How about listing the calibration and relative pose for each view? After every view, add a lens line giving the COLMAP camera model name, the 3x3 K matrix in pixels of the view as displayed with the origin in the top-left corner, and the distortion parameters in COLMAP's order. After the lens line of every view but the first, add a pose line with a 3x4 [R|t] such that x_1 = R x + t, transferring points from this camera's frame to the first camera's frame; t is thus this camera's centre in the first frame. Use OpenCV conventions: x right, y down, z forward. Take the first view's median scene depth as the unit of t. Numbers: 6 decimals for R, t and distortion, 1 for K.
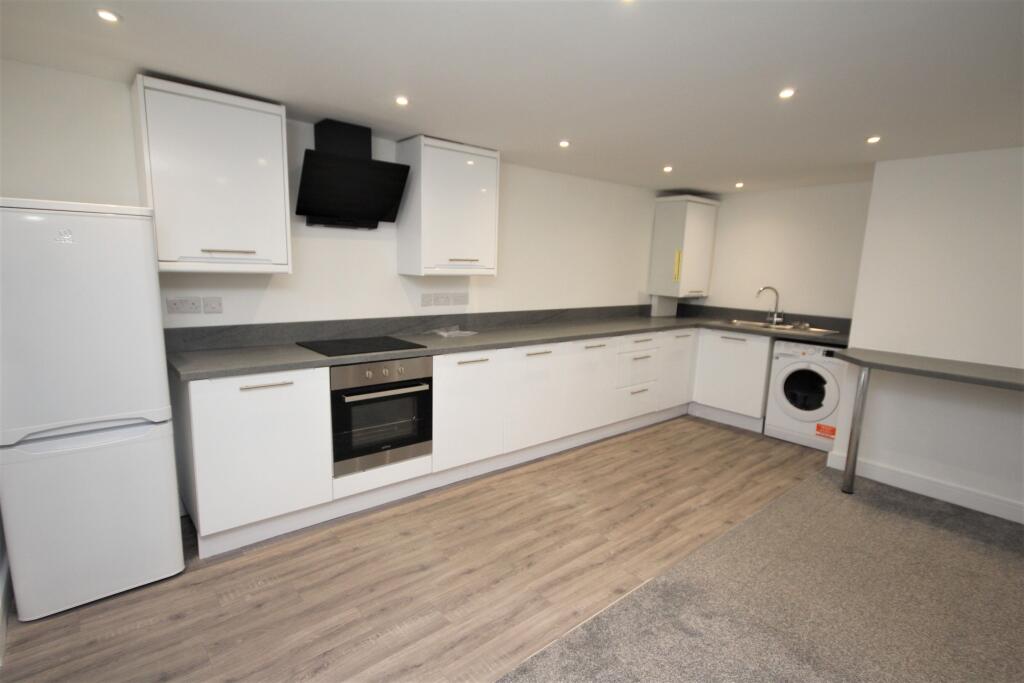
lens RADIAL K [[504.2, 0, 512.0], [0, 504.2, 341.5], [0, 0, 1]] dist [0.002399, -0.000074]
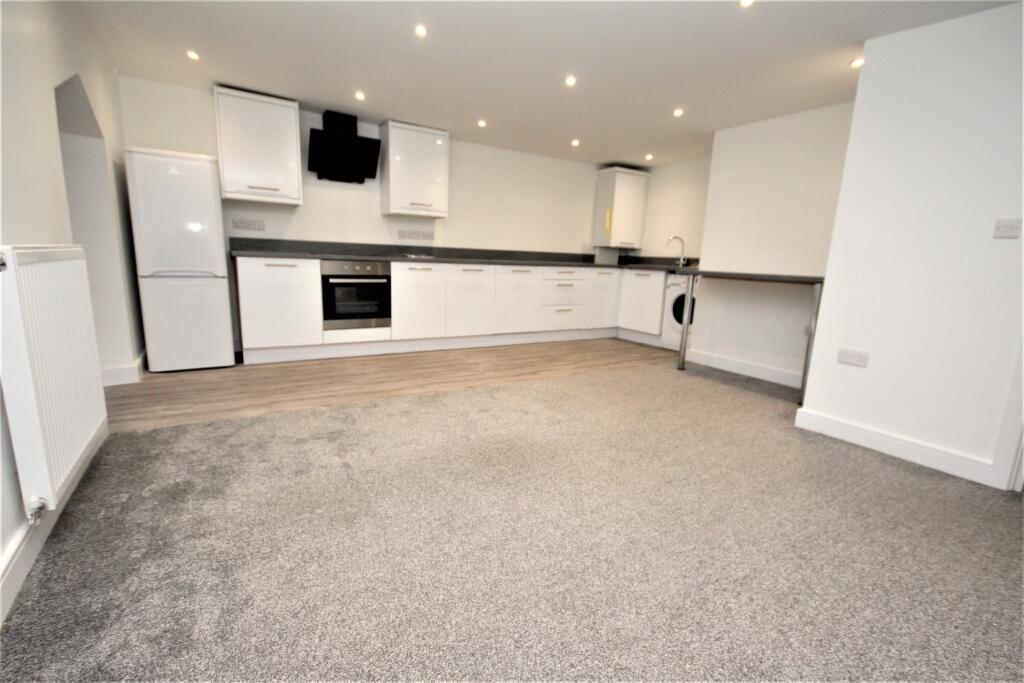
lens RADIAL K [[461.8, 0, 512.0], [0, 461.8, 341.5], [0, 0, 1]] dist [-0.001250, 0.000141]
pose [[0.990463, 0.033236, -0.133710, 0.406512], [-0.030222, 0.999243, 0.024510, 0.223933], [0.134424, -0.020236, 0.990717, -0.364653]]
